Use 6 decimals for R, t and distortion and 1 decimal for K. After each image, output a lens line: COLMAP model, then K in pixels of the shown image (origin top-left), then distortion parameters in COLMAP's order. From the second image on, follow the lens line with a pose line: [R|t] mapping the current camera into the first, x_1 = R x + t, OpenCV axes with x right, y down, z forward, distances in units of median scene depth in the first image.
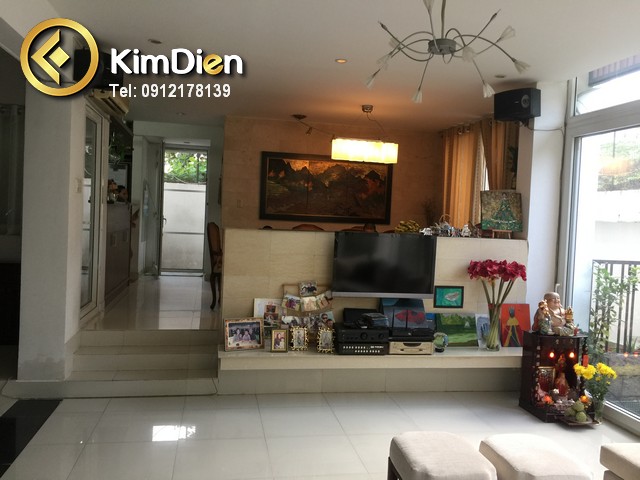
lens RADIAL K [[550.2, 0, 320.0], [0, 550.2, 237.8], [0, 0, 1]] dist [0.059763, -0.079702]
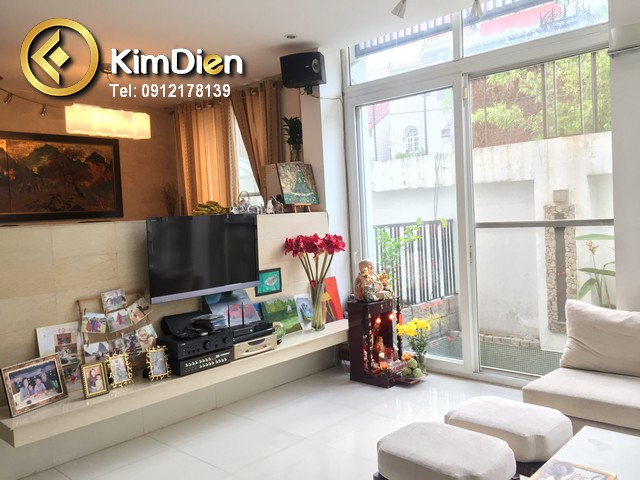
lens RADIAL K [[550.2, 0, 323.6], [0, 550.2, 238.9], [0, 0, 1]] dist [0.059763, -0.079702]
pose [[0.796860, -0.112386, 0.593619, -0.217769], [0.108789, 0.993177, 0.041996, 0.011124], [-0.594289, 0.031114, 0.803650, 0.236221]]
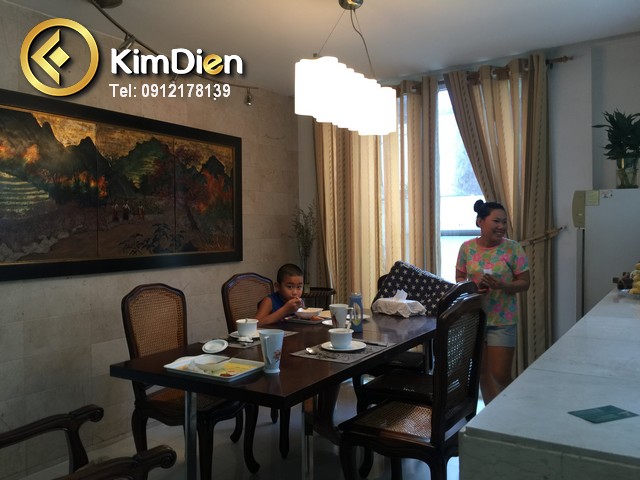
lens RADIAL K [[550.2, 0, 320.7], [0, 550.2, 240.0], [0, 0, 1]] dist [0.059763, -0.079702]
pose [[0.690644, -0.066354, 0.720145, -0.323517], [0.078487, 0.996777, 0.016571, -0.076465], [-0.718923, 0.045078, 0.693626, 0.947835]]
